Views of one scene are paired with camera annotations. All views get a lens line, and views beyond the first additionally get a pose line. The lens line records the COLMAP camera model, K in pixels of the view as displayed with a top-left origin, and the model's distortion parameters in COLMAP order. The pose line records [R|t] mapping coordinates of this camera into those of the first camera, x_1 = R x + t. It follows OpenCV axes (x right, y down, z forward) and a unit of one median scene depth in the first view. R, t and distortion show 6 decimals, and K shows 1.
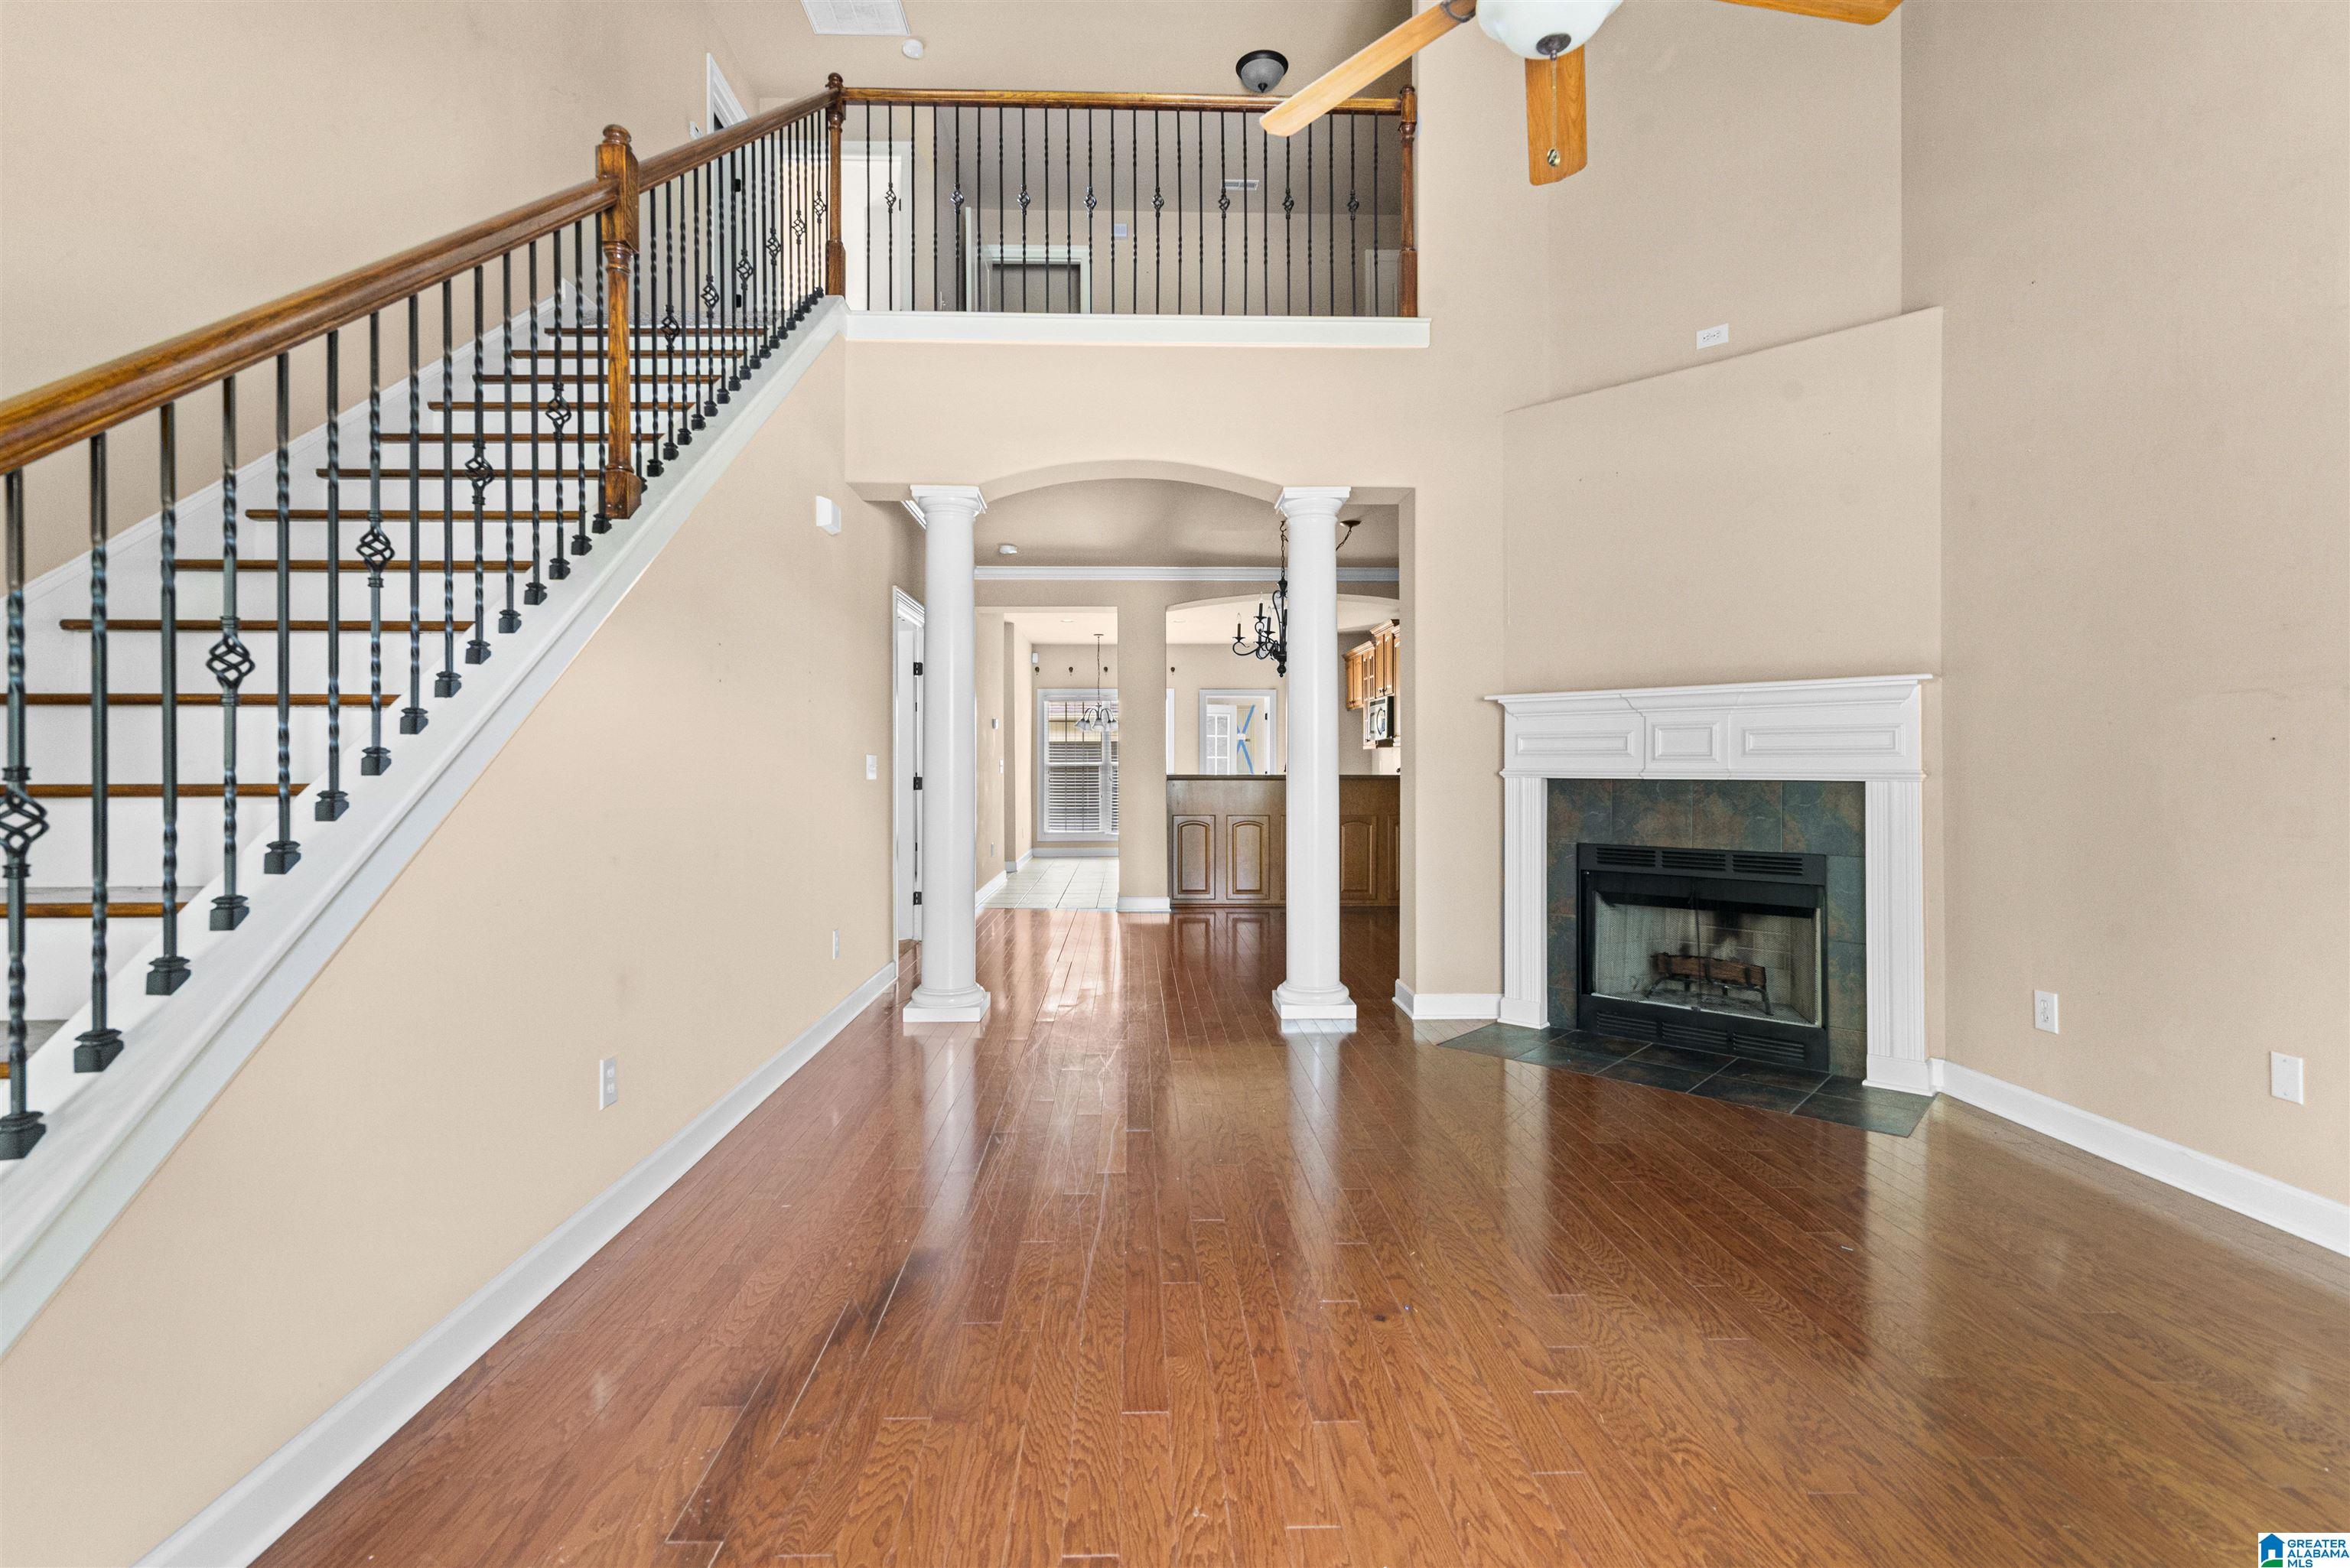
lens RADIAL K [[1074.5, 0, 1170.7], [0, 1074.5, 768.4], [0, 0, 1]] dist [0.003347, 0.000657]
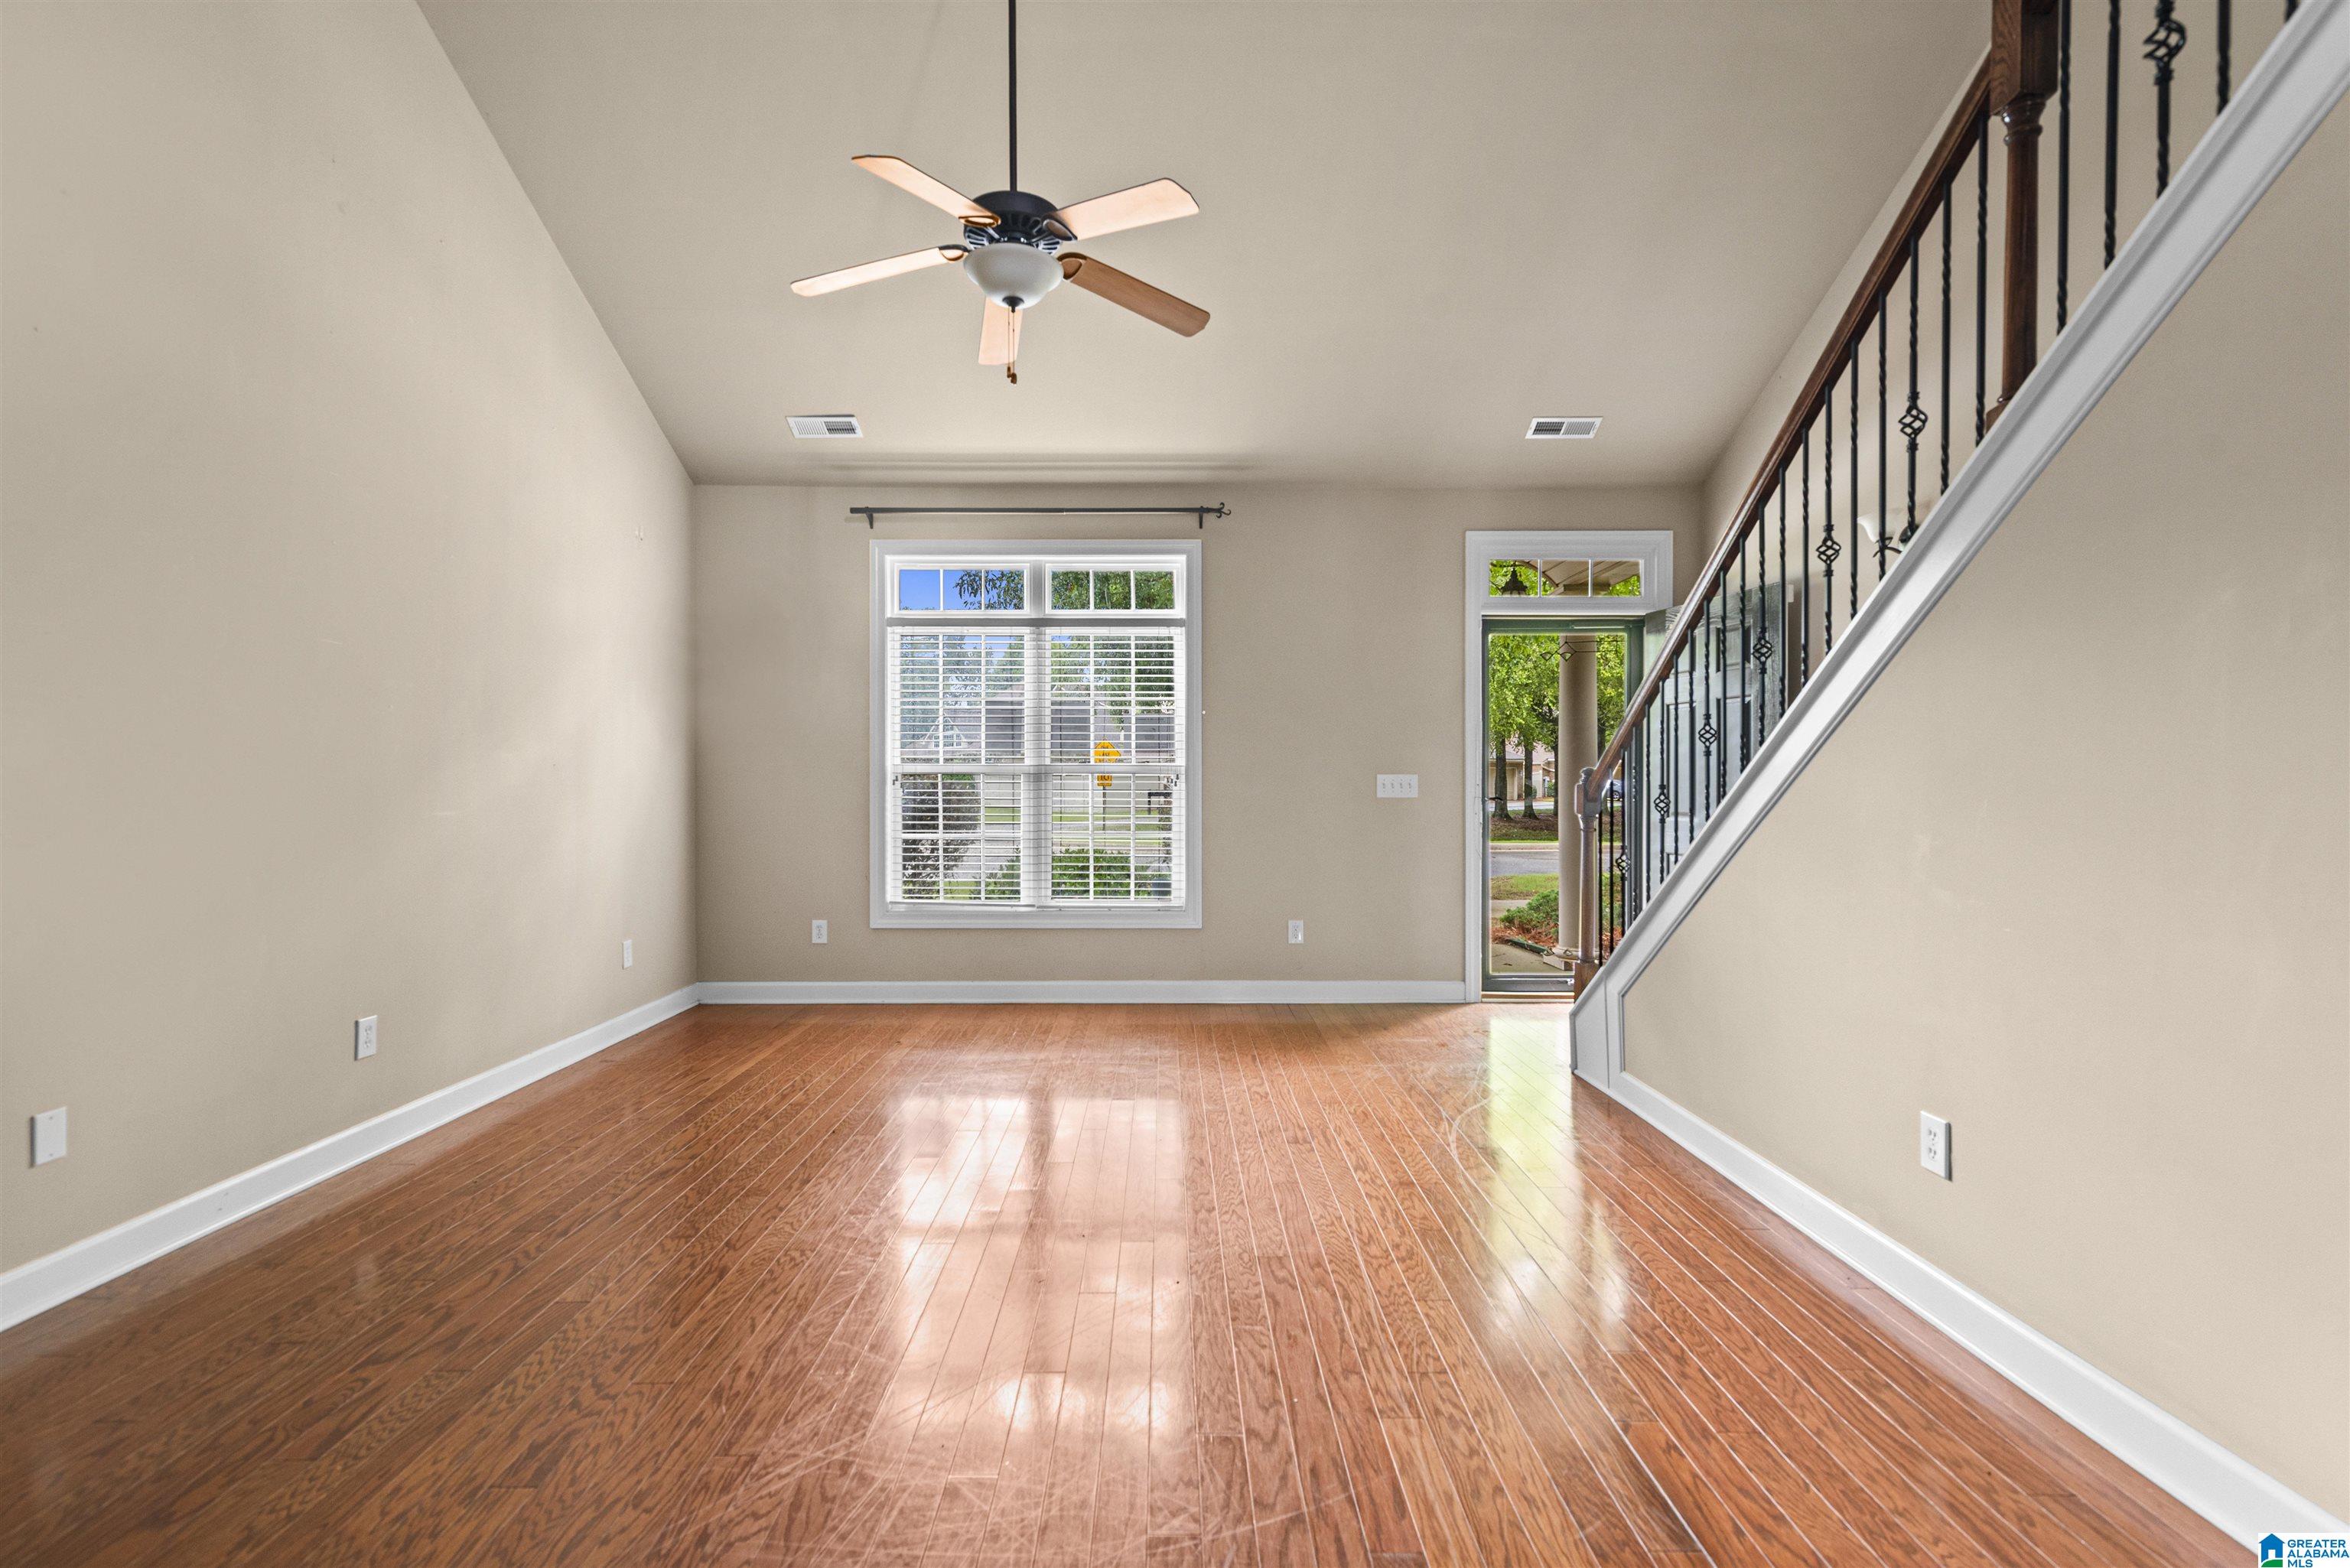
lens RADIAL K [[1074.5, 0, 1176.7], [0, 1074.5, 792.1], [0, 0, 1]] dist [0.003347, 0.000657]
pose [[-0.999672, 0.004425, 0.025219, 0.041570], [0.004697, 0.999931, 0.010723, -0.004234], [-0.025170, 0.010838, -0.999624, 1.120544]]
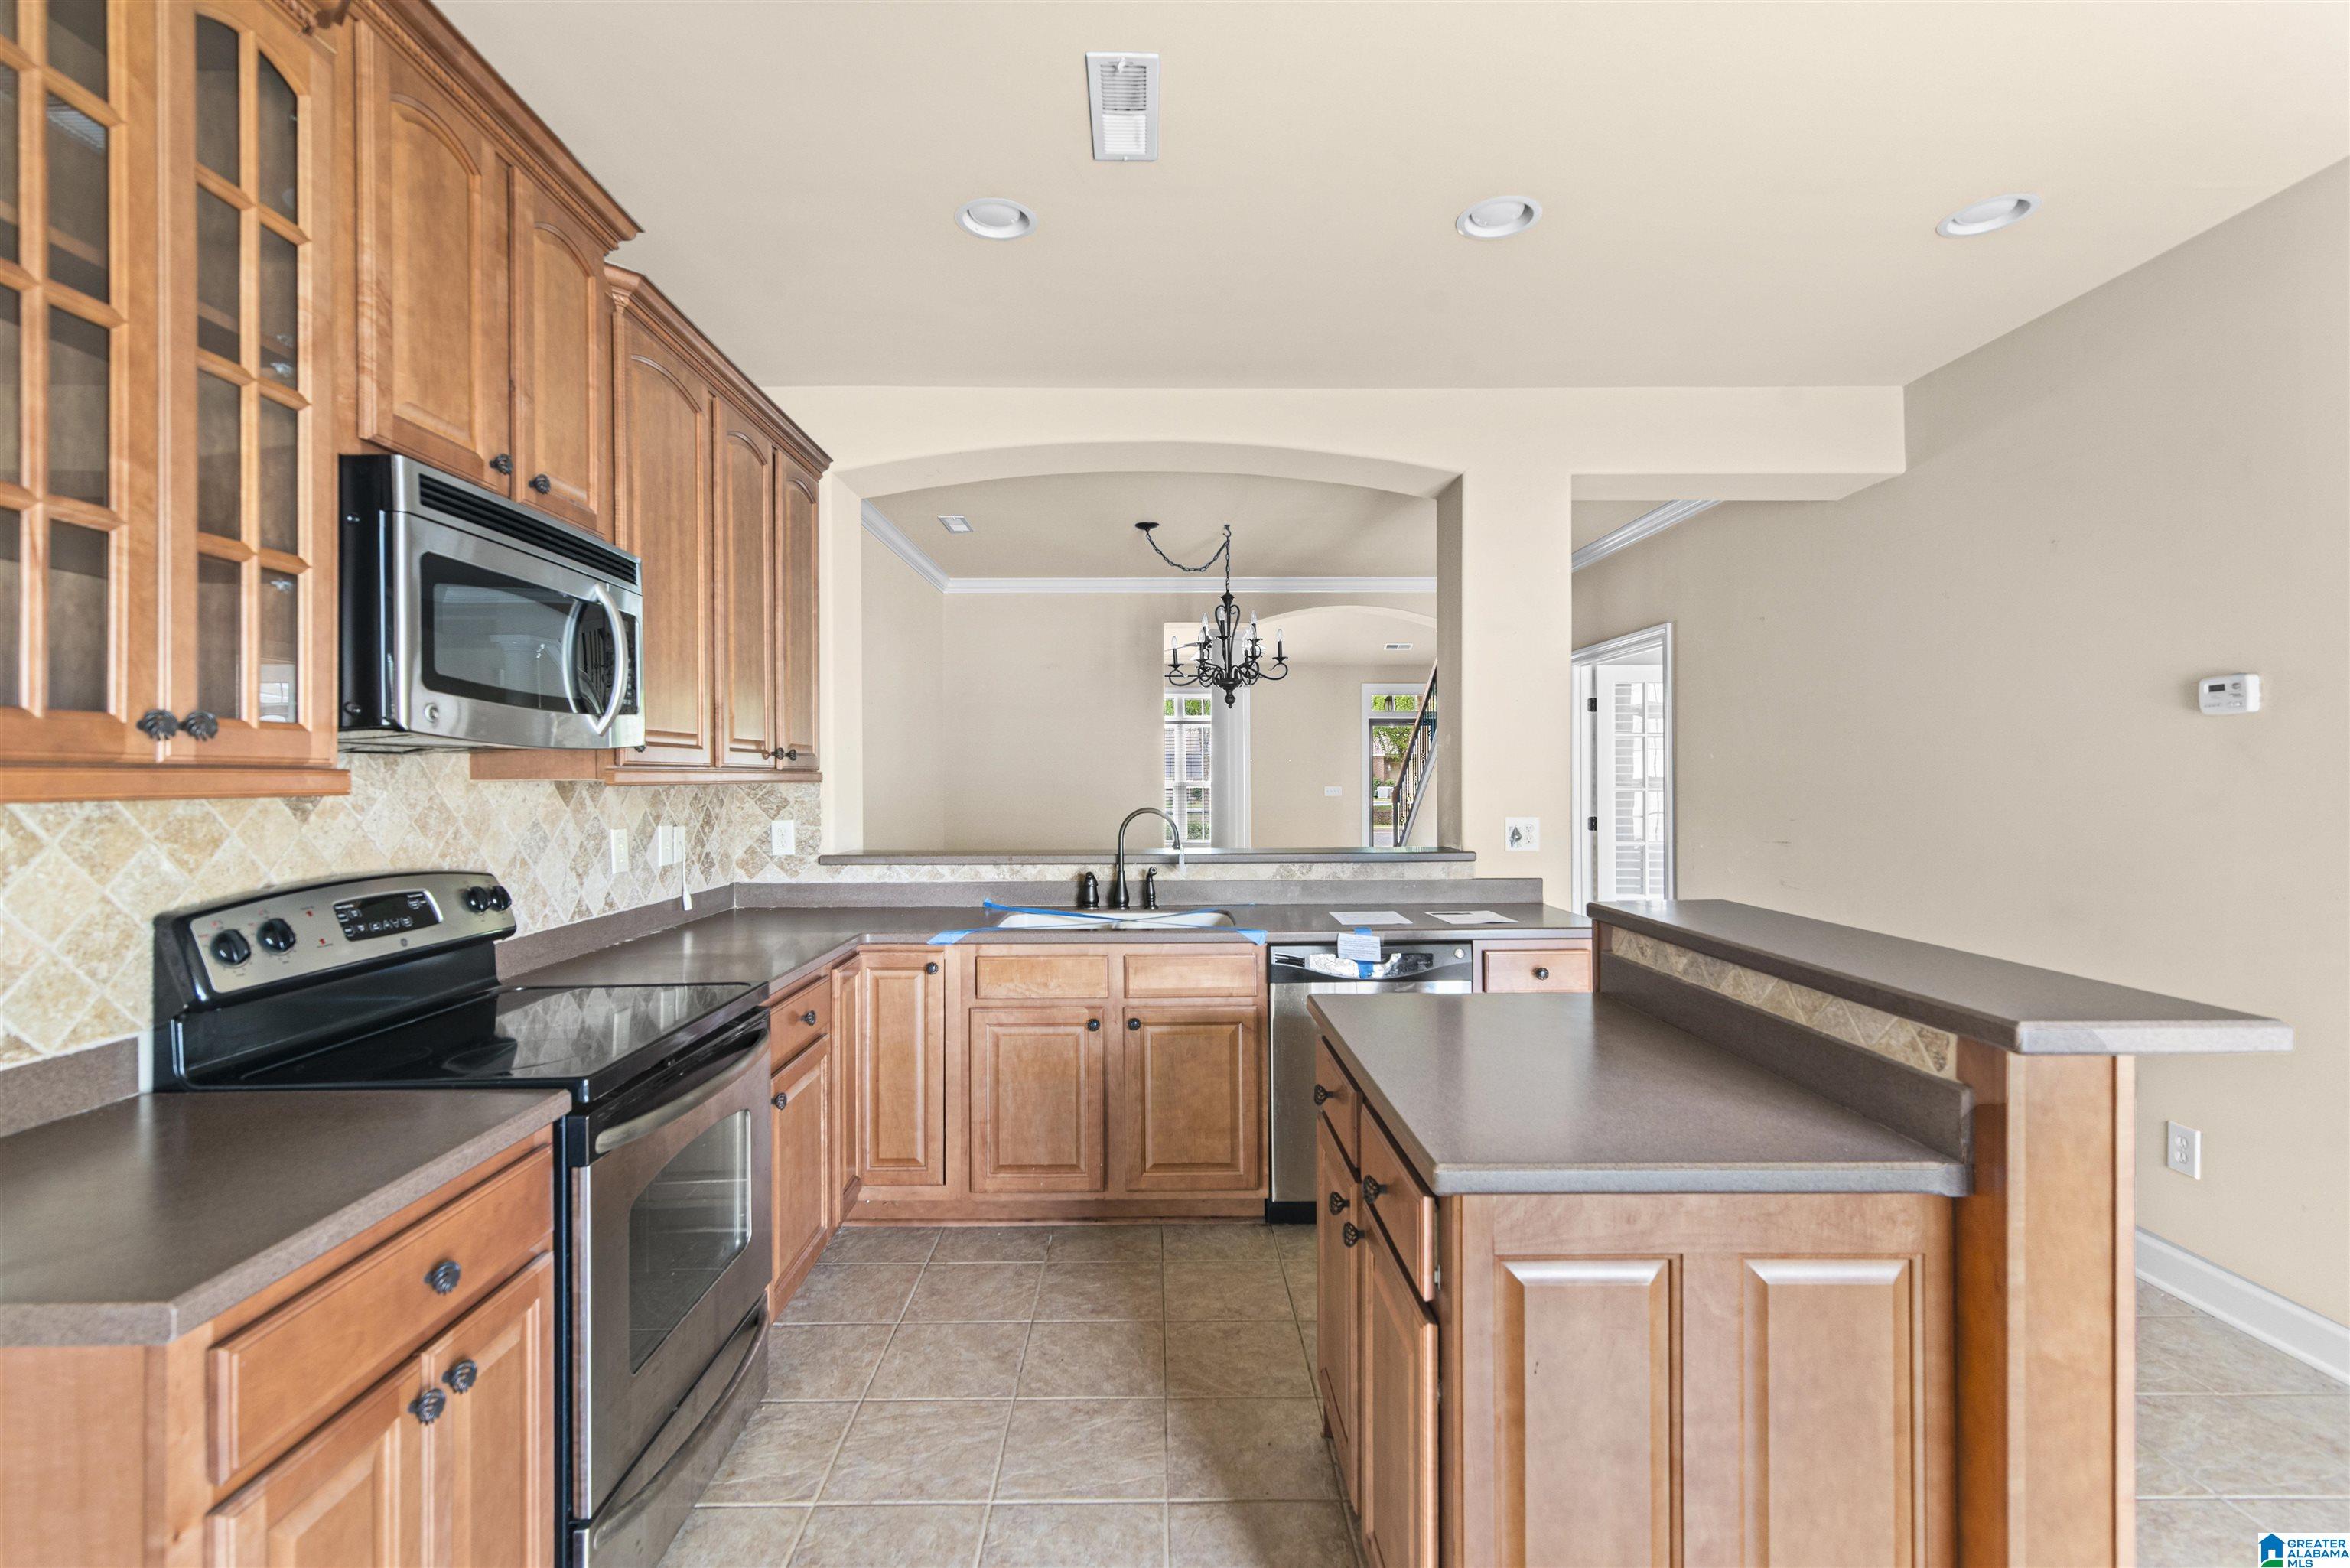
lens RADIAL K [[1074.5, 0, 1175.9], [0, 1074.5, 778.5], [0, 0, 1]] dist [0.003347, 0.000657]
pose [[-0.999848, -0.006369, 0.016214, 0.186429], [-0.006222, 0.999939, 0.009096, -0.055564], [-0.016271, 0.008993, -0.999827, 2.742677]]
